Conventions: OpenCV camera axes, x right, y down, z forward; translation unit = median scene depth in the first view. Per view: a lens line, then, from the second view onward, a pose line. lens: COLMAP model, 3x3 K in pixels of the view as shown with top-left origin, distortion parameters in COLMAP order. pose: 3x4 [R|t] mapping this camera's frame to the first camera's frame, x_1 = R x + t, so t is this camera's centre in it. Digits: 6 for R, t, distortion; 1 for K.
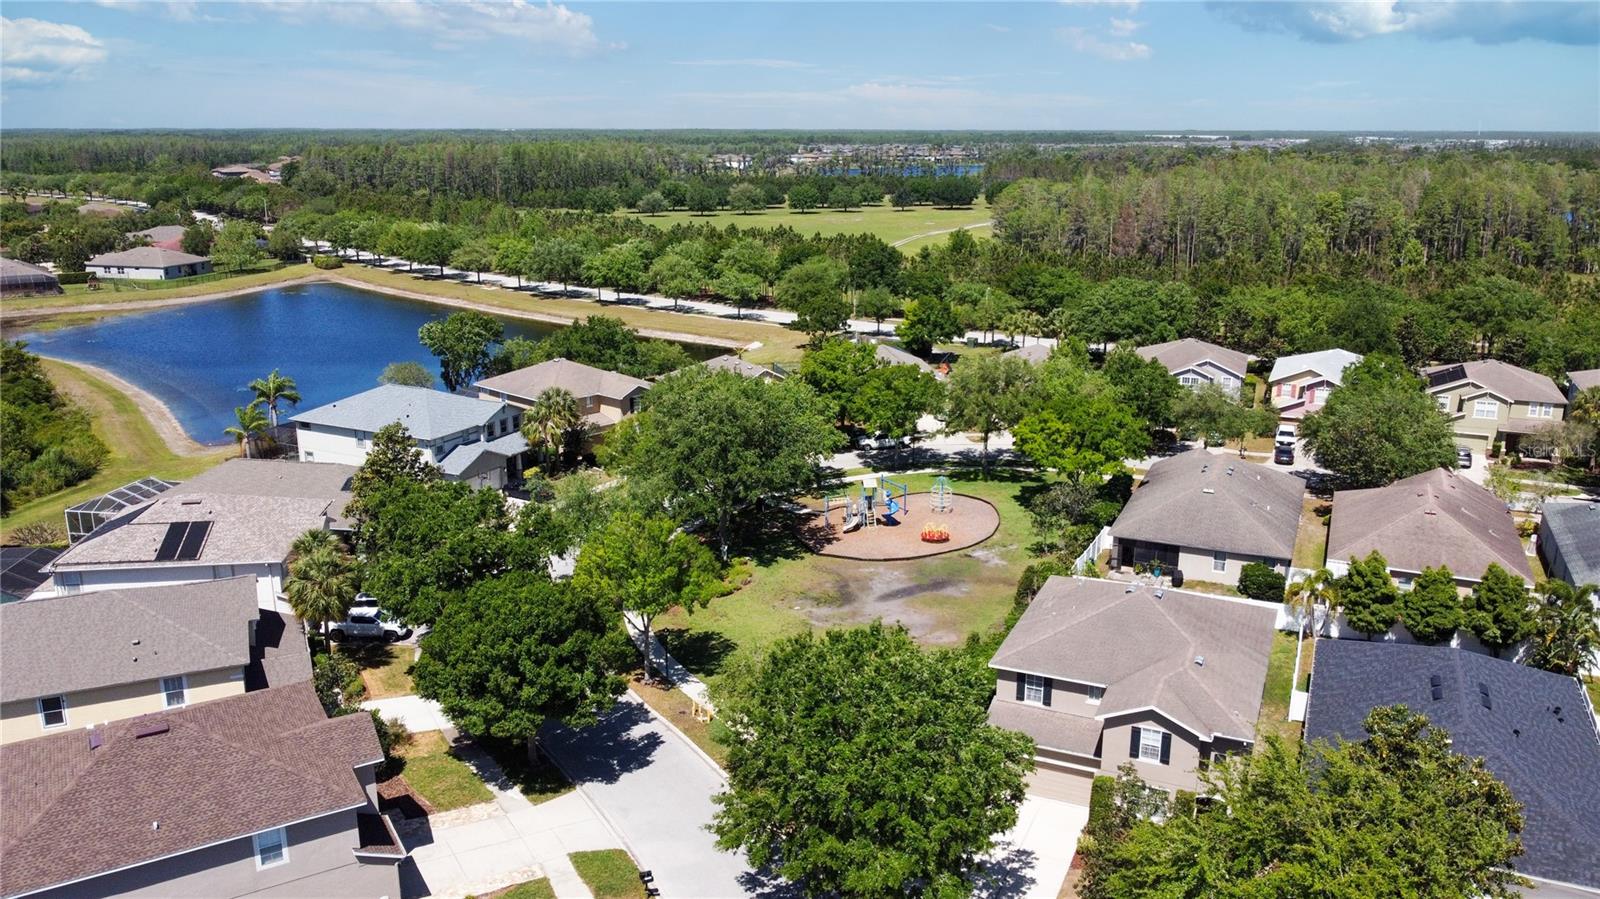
lens RADIAL K [[1193.4, 0, 808.4], [0, 1193.4, 449.0], [0, 0, 1]] dist [-0.008203, -0.006410]
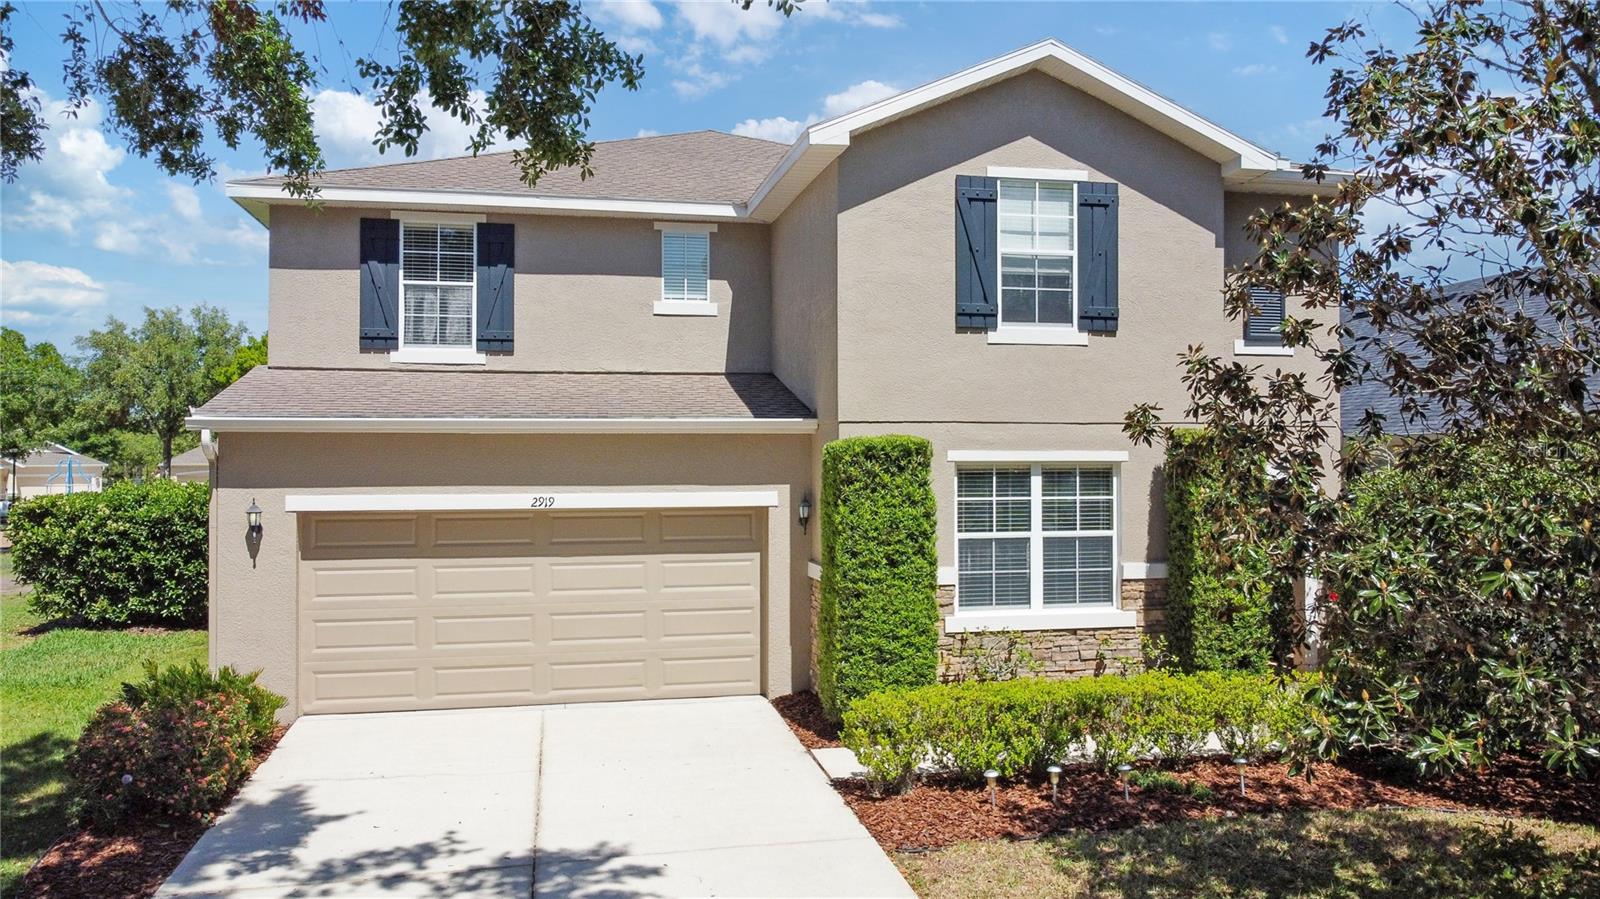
lens RADIAL K [[1193.4, 0, 799.9], [0, 1193.4, 471.4], [0, 0, 1]] dist [-0.008203, -0.006410]
pose [[0.817553, 0.018613, 0.575552, 0.075630], [0.147679, 0.959275, -0.240796, 0.205282], [-0.556595, 0.281861, 0.781509, 0.529301]]
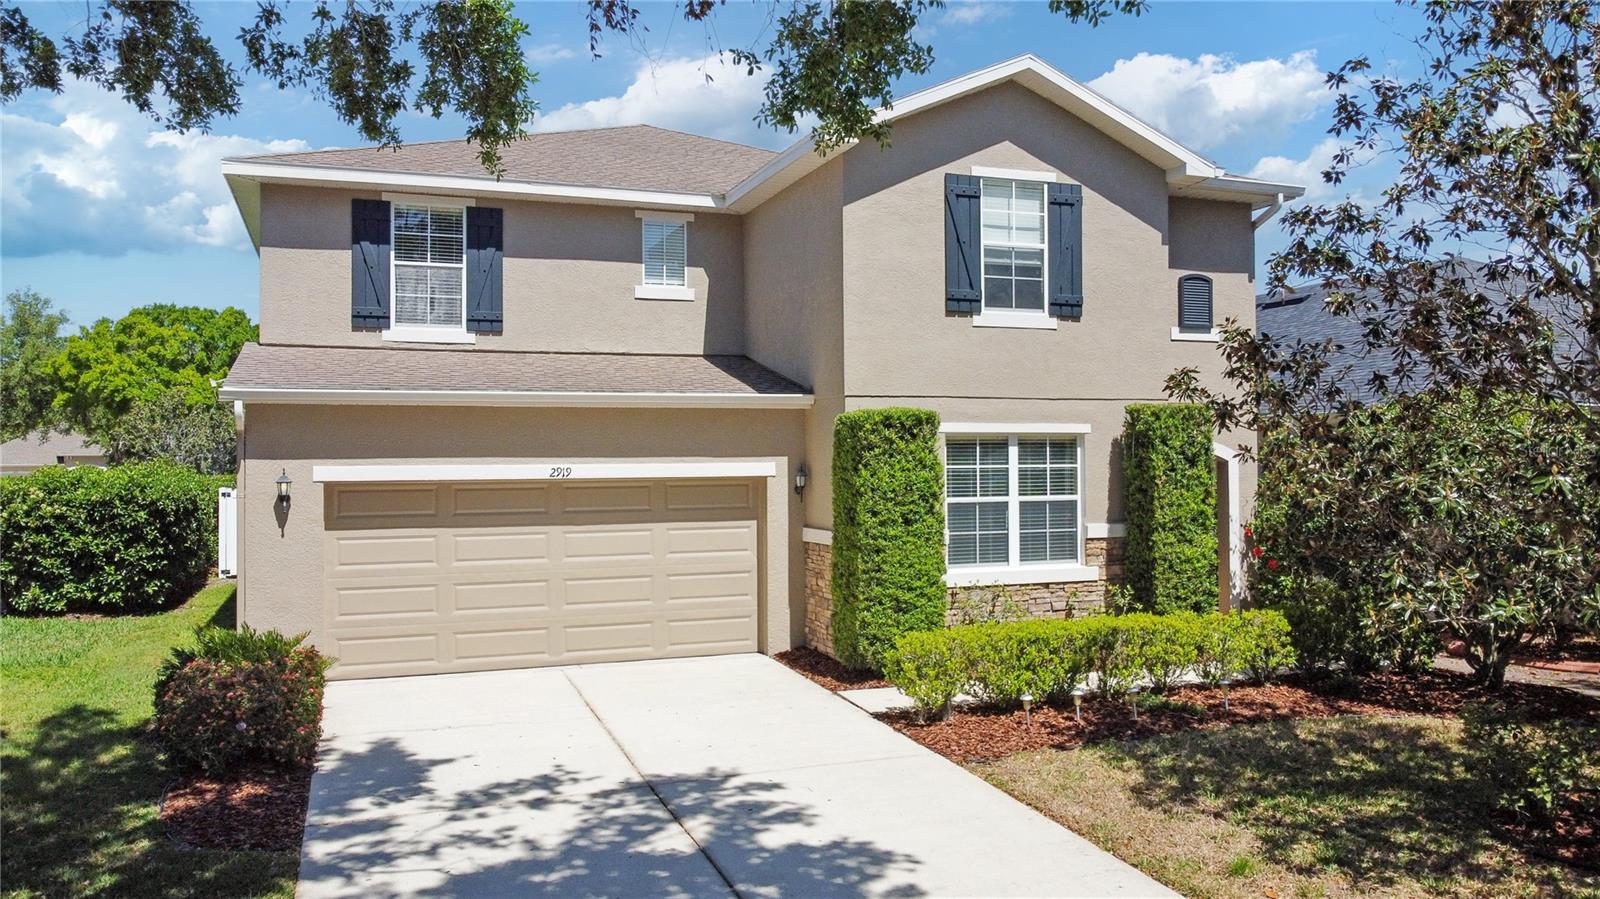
lens RADIAL K [[1193.4, 0, 792.7], [0, 1193.4, 466.5], [0, 0, 1]] dist [-0.008203, -0.006410]
pose [[0.723103, 0.018051, 0.690505, 0.050927], [0.187992, 0.956781, -0.221878, 0.207836], [-0.664667, 0.290250, 0.688457, 0.536065]]
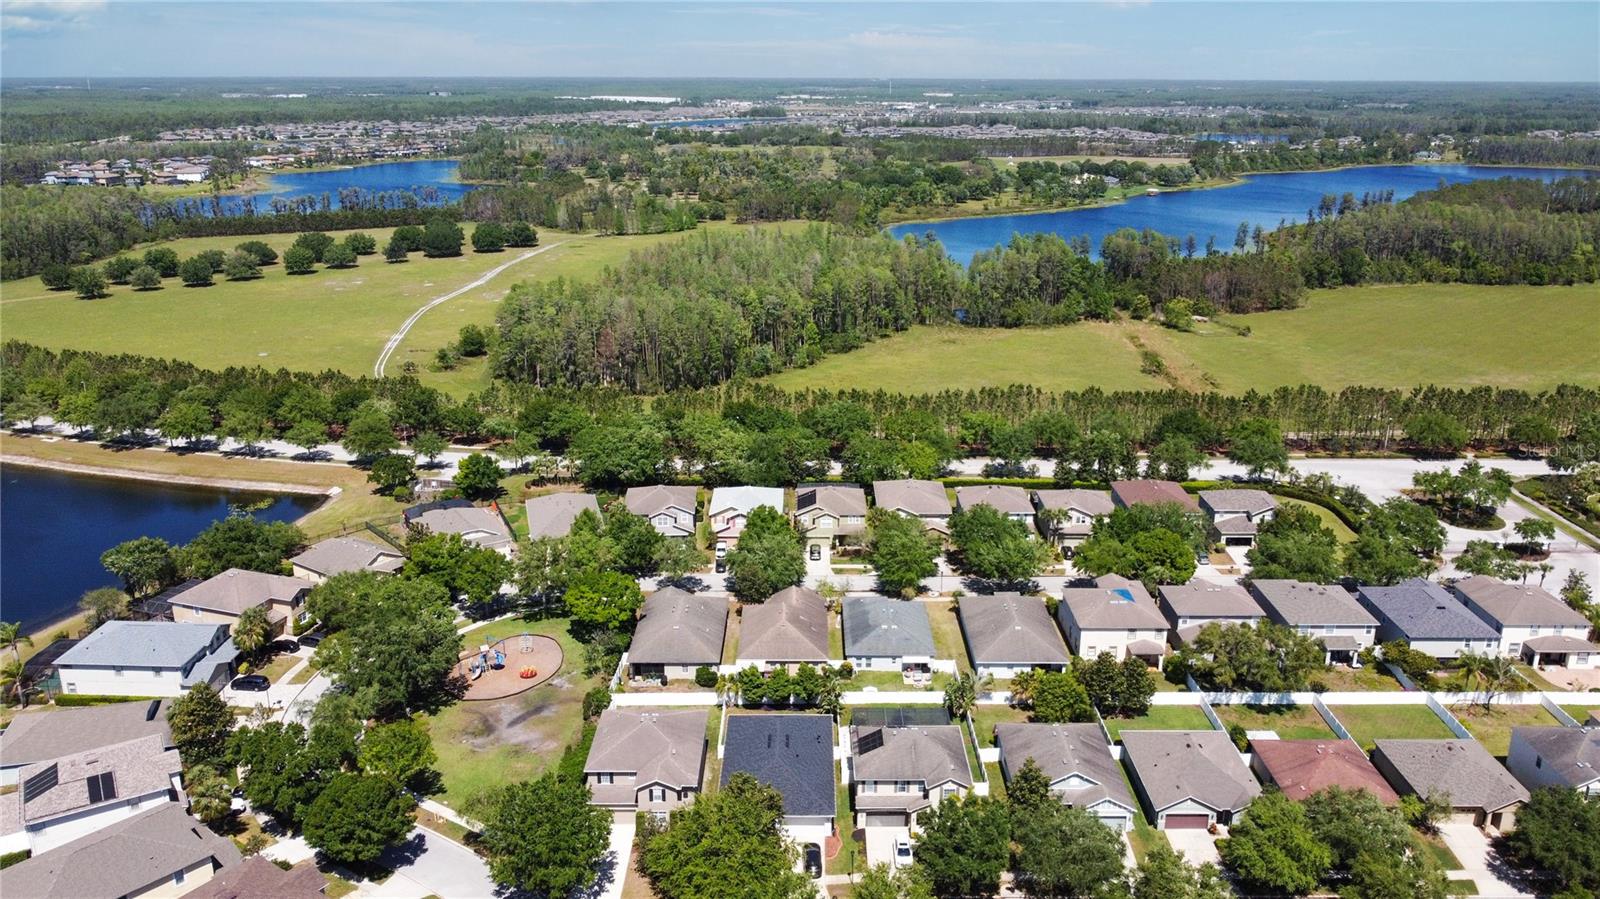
lens RADIAL K [[1193.4, 0, 806.6], [0, 1193.4, 452.5], [0, 0, 1]] dist [-0.008203, -0.006410]
pose [[0.909456, -0.116976, 0.399006, -0.195049], [0.098982, 0.992932, 0.065485, -0.346681], [-0.403846, -0.020062, 0.914607, -0.801491]]
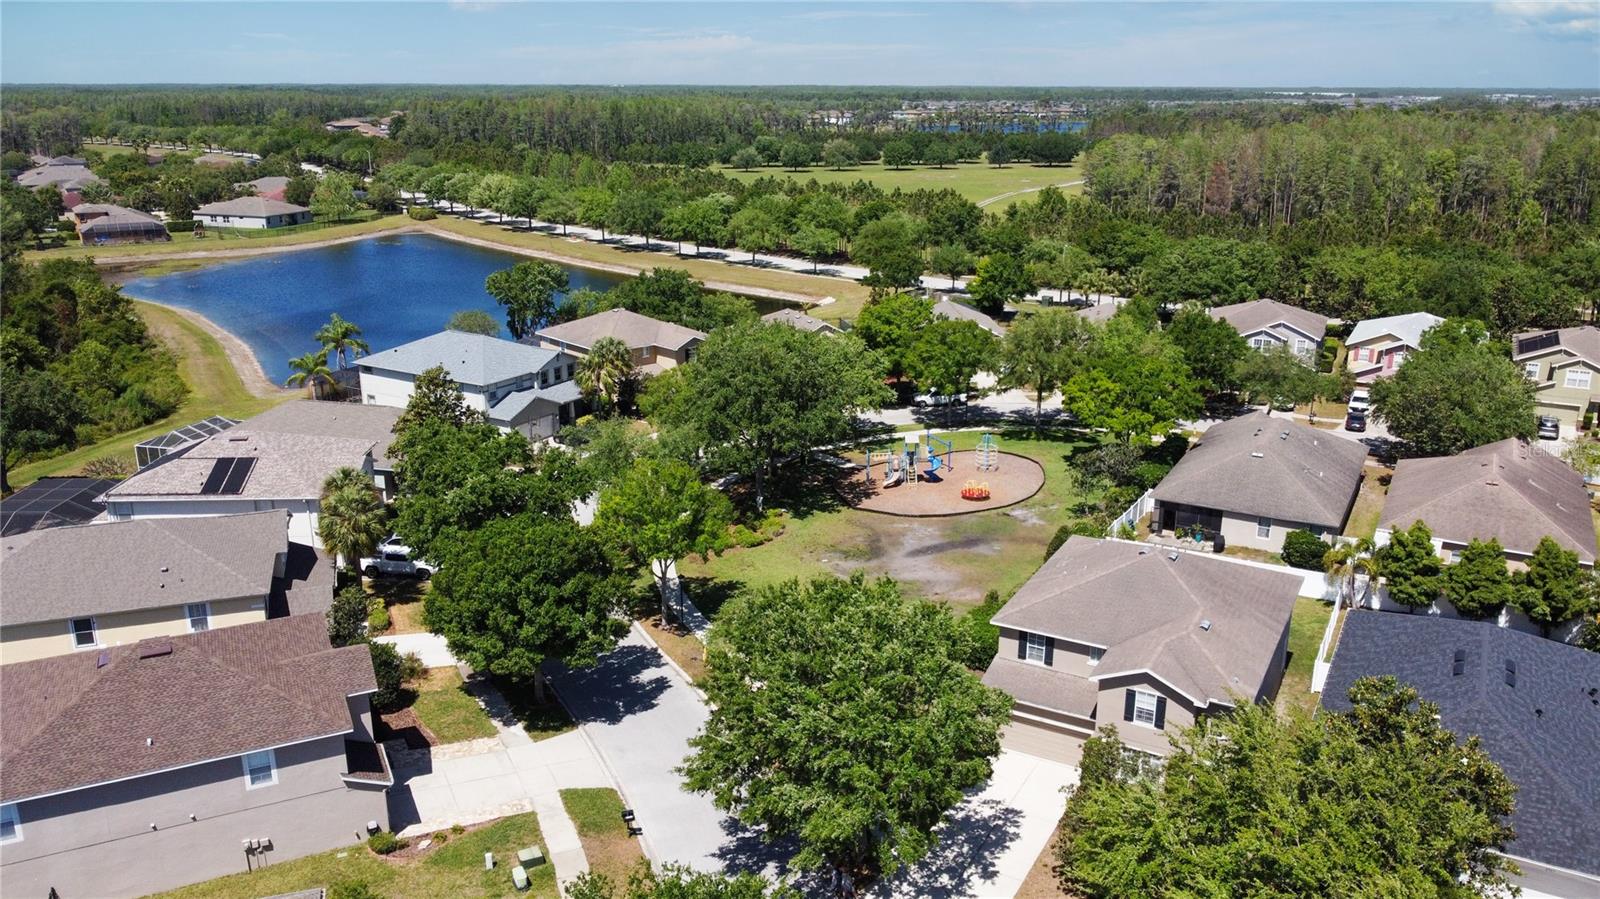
lens RADIAL K [[1193.4, 0, 811.2], [0, 1193.4, 445.8], [0, 0, 1]] dist [-0.008203, -0.006410]
pose [[0.996386, 0.025584, -0.080995, 0.054218], [-0.023025, 0.999211, 0.032376, 0.005033], [0.081759, -0.030394, 0.996189, 0.007758]]
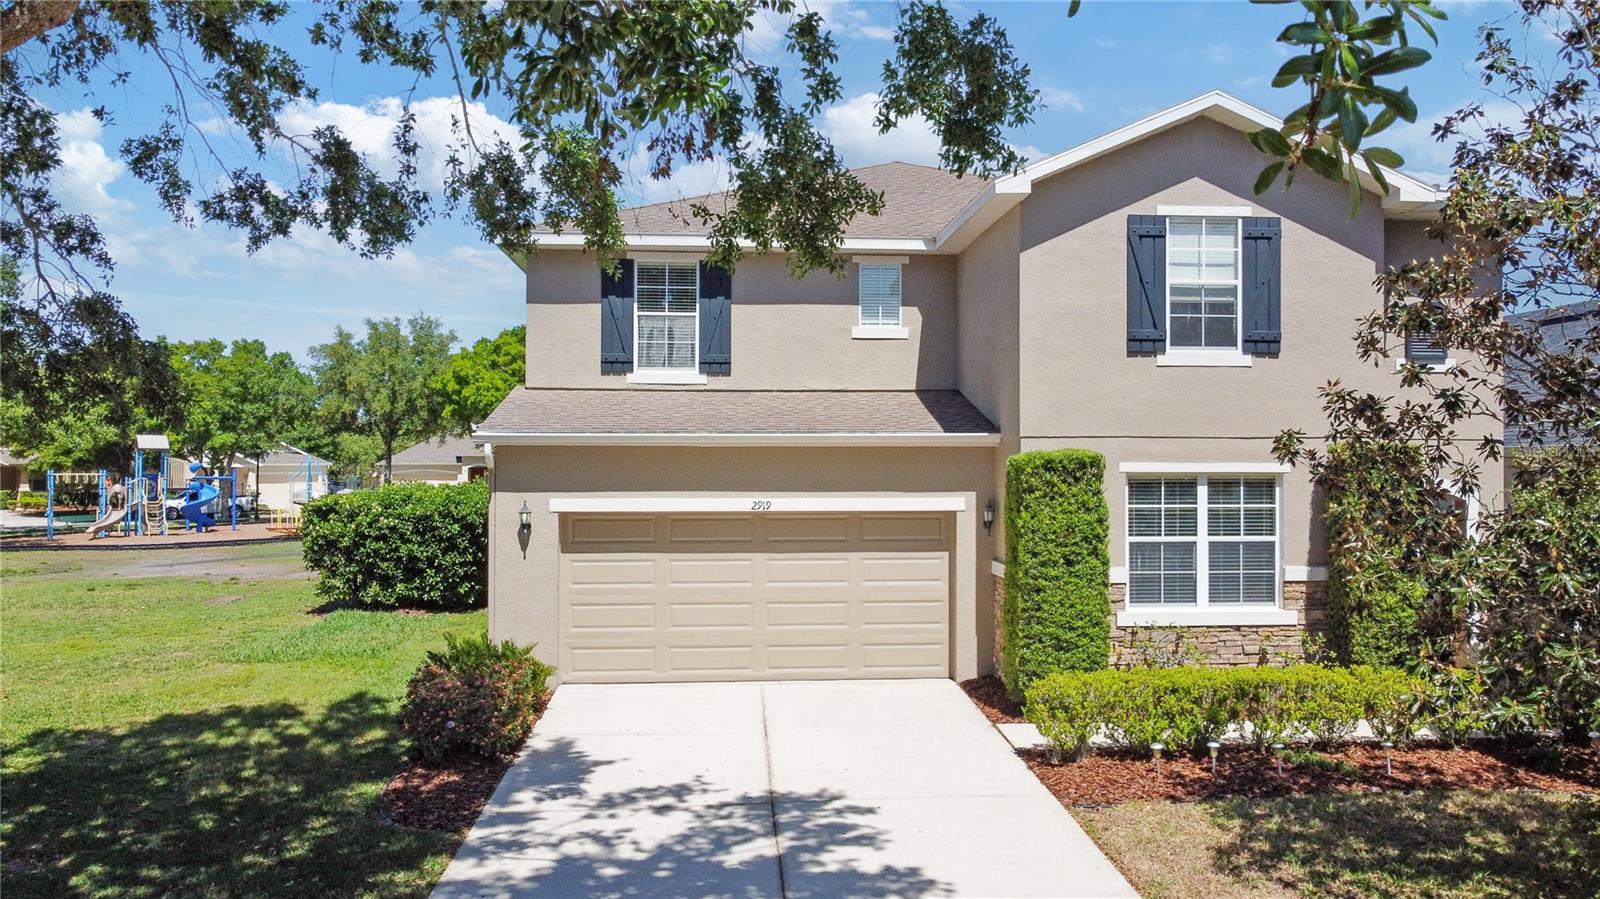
lens RADIAL K [[1193.4, 0, 801.5], [0, 1193.4, 463.0], [0, 0, 1]] dist [-0.008203, -0.006410]
pose [[0.890465, 0.024646, 0.454383, 0.062968], [0.108569, 0.958189, -0.264739, 0.208482], [-0.441910, 0.285073, 0.850558, 0.514781]]
